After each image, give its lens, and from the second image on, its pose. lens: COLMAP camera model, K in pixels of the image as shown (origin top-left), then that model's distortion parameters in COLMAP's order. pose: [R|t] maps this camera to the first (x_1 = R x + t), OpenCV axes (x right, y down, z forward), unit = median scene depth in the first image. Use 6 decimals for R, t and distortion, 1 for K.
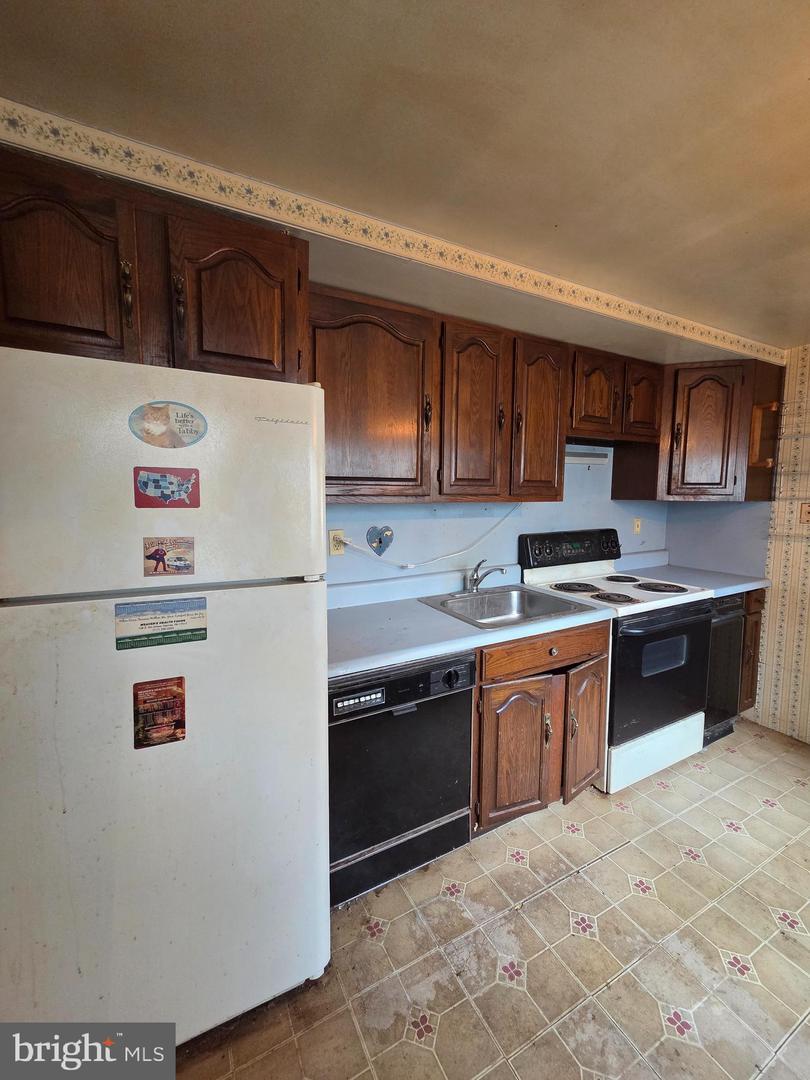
lens RADIAL K [[441.3, 0, 405.5], [0, 441.3, 536.4], [0, 0, 1]] dist [-0.003720, 0.004846]
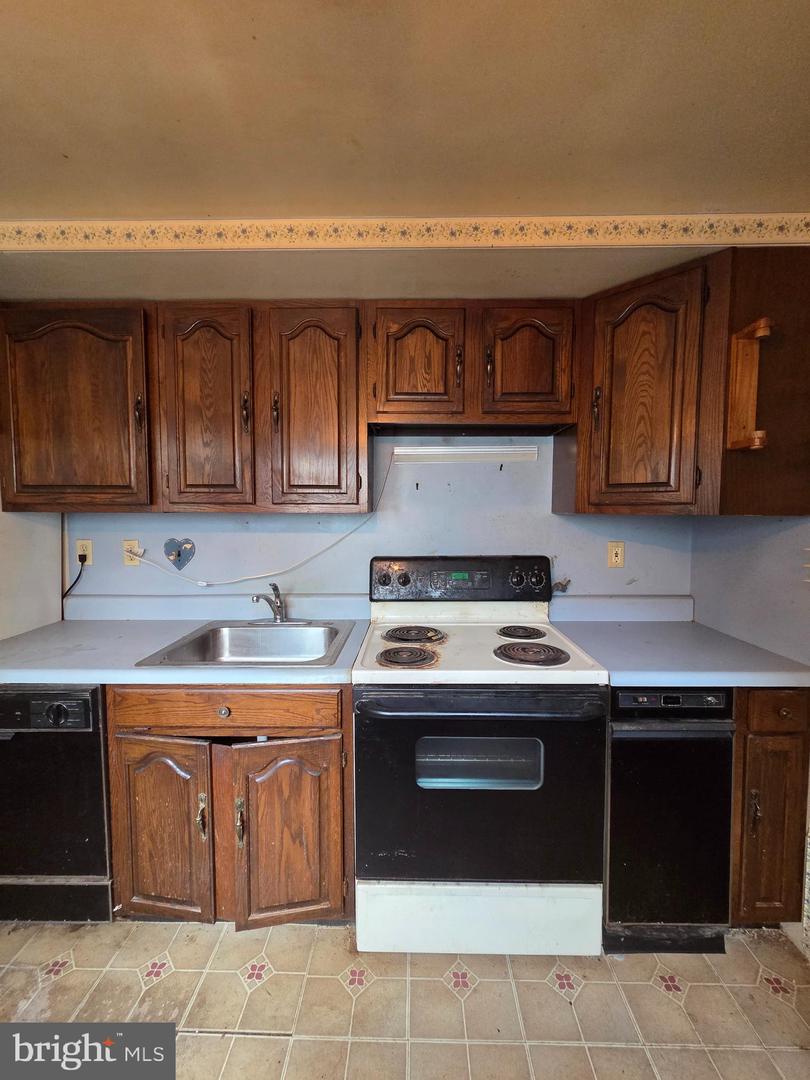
lens RADIAL K [[441.5, 0, 404.1], [0, 441.5, 535.3], [0, 0, 1]] dist [0.006822, -0.002246]
pose [[0.872455, 0.028217, -0.487879, 0.807548], [-0.048562, 0.998396, -0.029099, -0.024954], [0.486276, 0.049080, 0.872426, 0.405520]]
